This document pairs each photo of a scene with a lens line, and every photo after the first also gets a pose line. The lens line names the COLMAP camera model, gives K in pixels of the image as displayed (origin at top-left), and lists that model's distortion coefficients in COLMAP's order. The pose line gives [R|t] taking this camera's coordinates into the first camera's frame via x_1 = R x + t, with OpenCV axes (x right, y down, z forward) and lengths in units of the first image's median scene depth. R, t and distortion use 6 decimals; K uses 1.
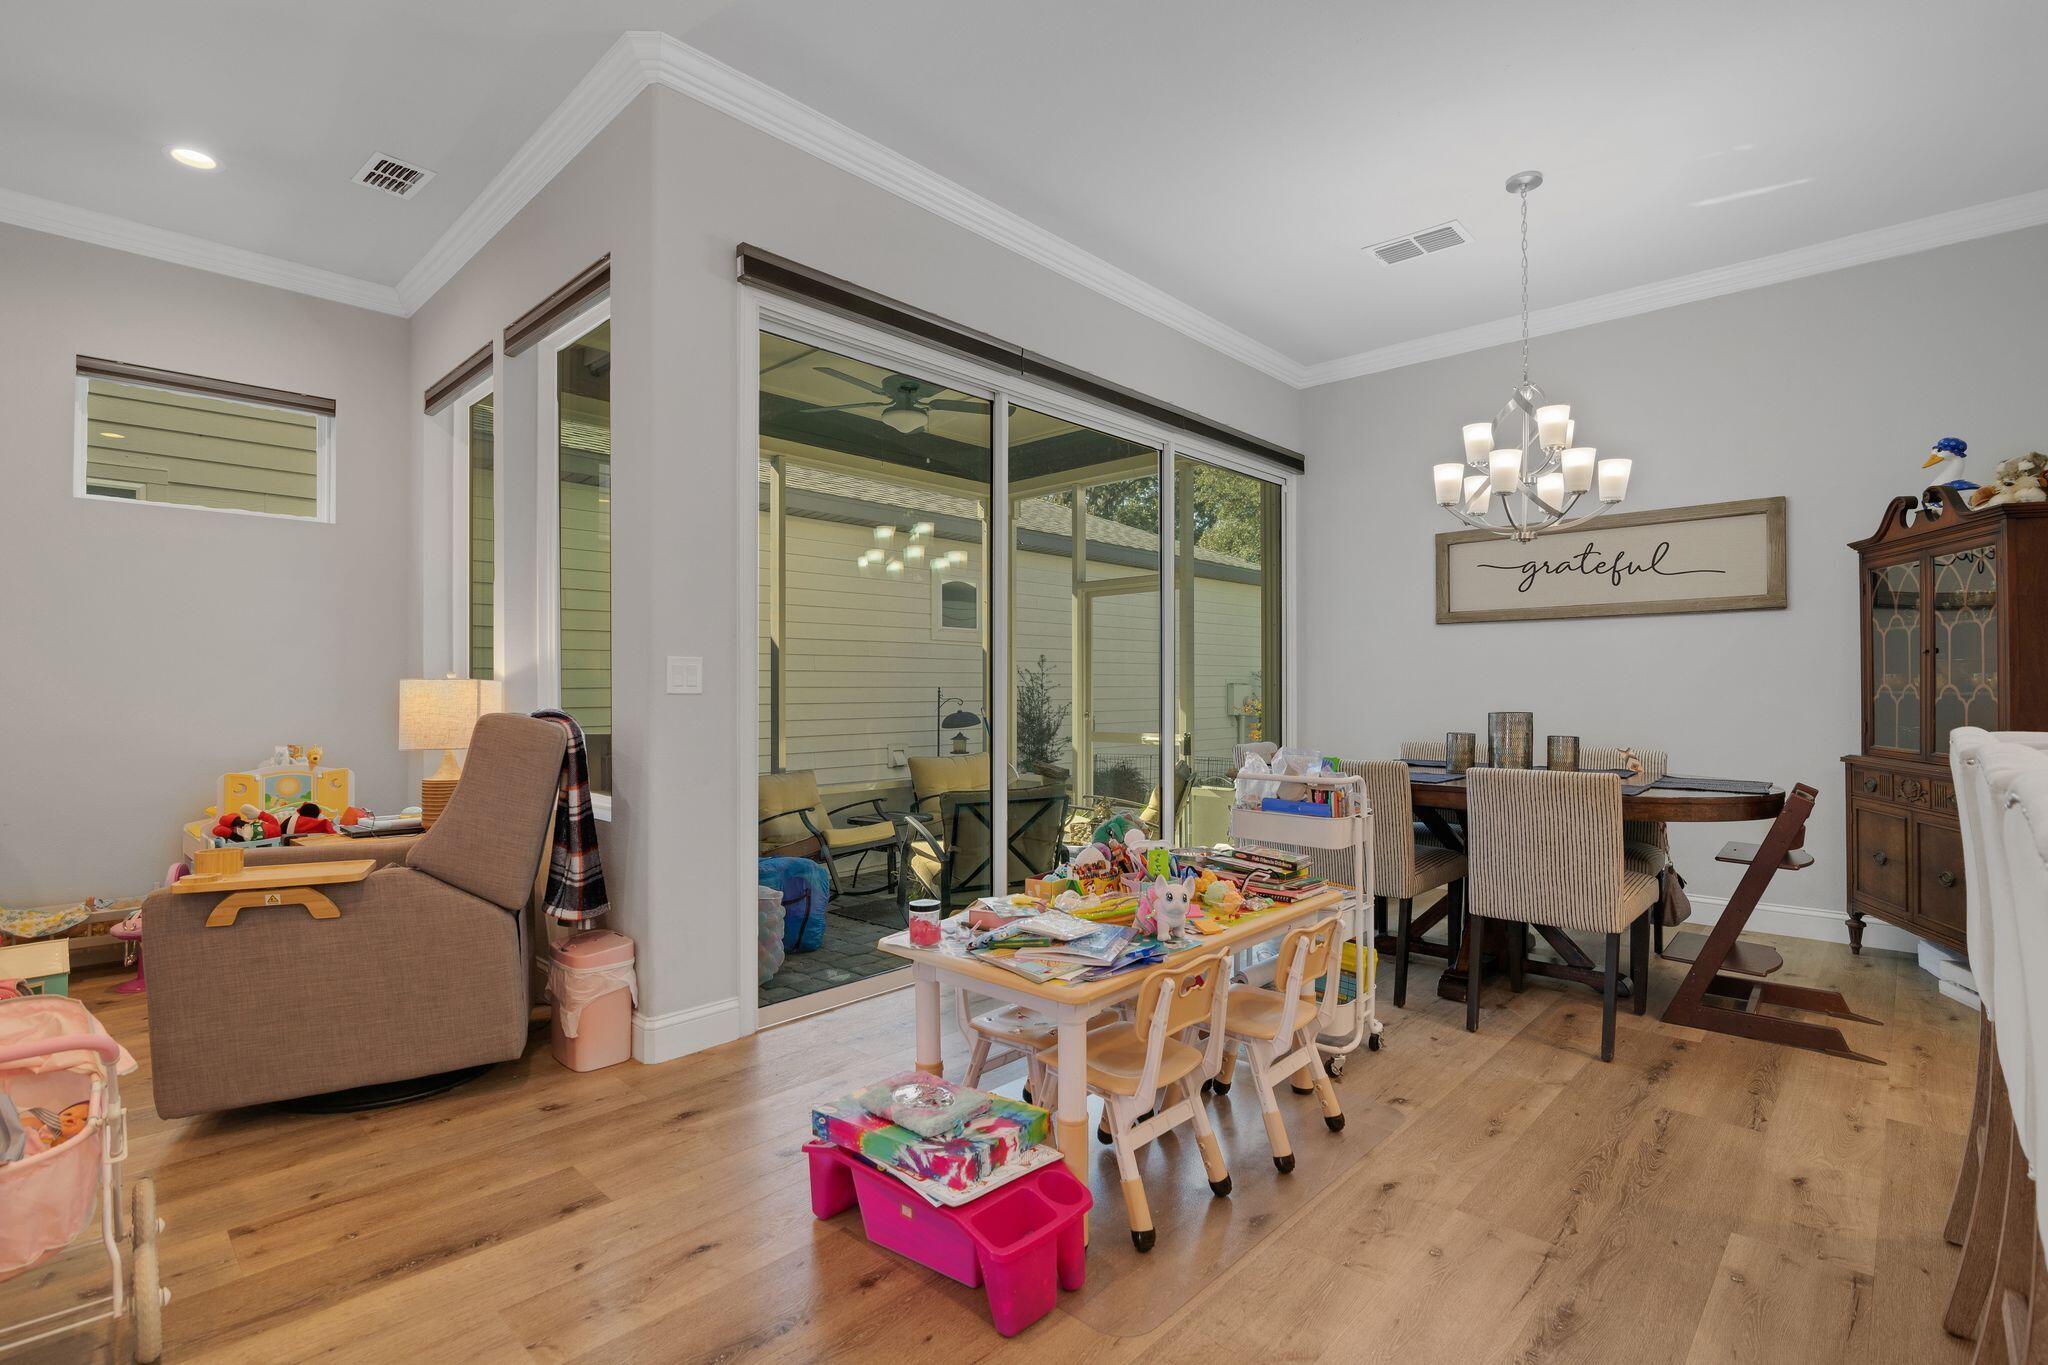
lens RADIAL K [[943.9, 0, 1023.3], [0, 943.9, 684.6], [0, 0, 1]] dist [-0.000705, 0.000024]
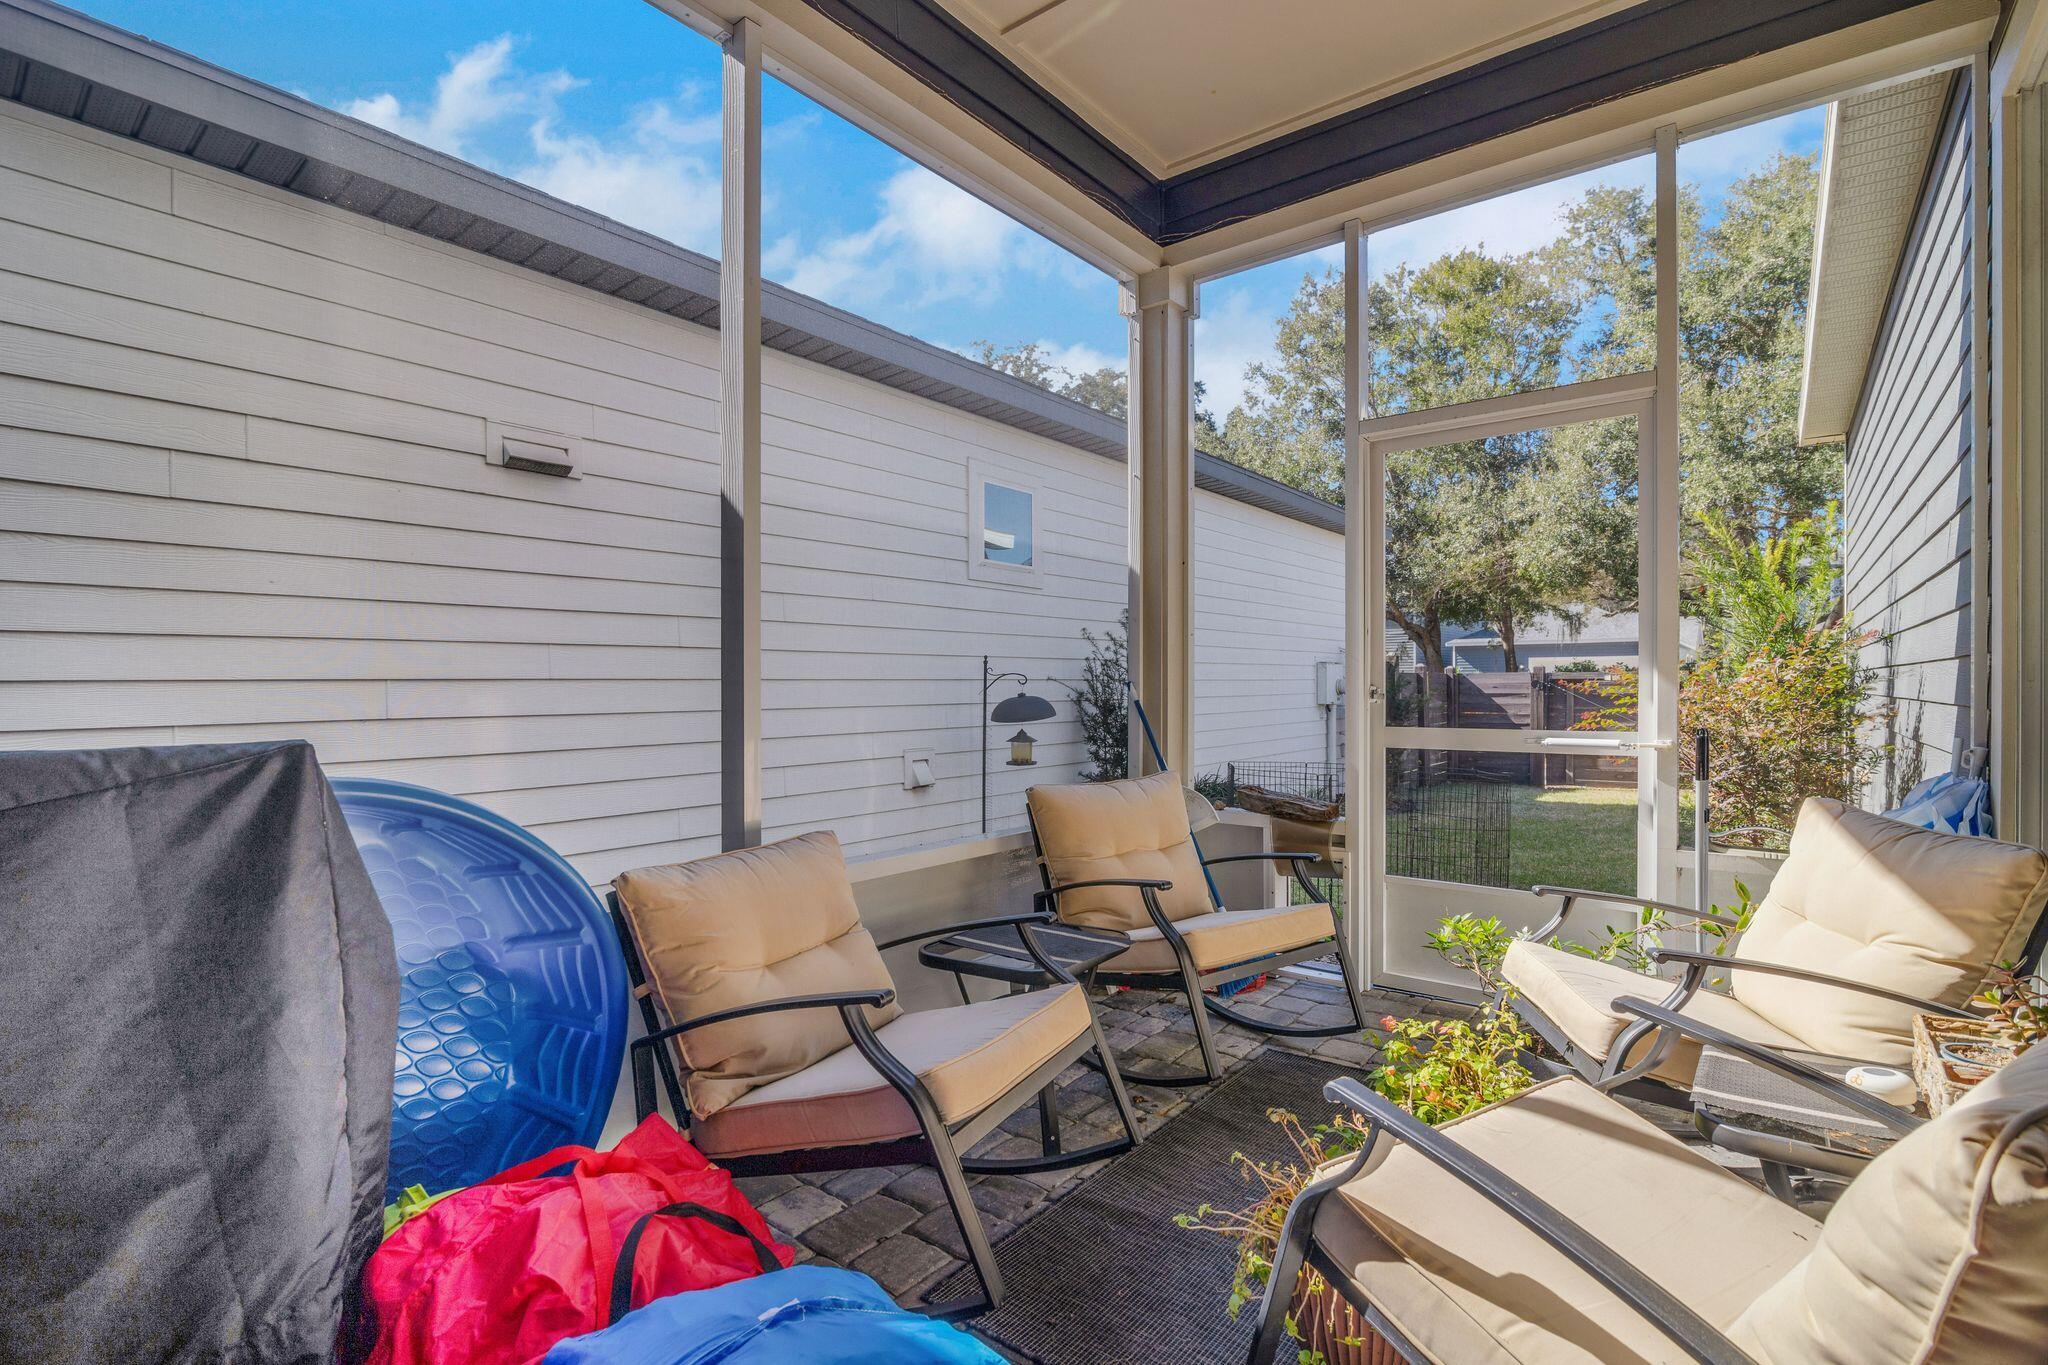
lens RADIAL K [[943.9, 0, 1024.2], [0, 943.9, 684.7], [0, 0, 1]] dist [-0.000705, 0.000024]
pose [[0.996307, -0.002444, 0.085825, -0.117174], [0.002062, 0.999988, 0.004537, 0.019204], [-0.085835, -0.004343, 0.996300, 0.400527]]
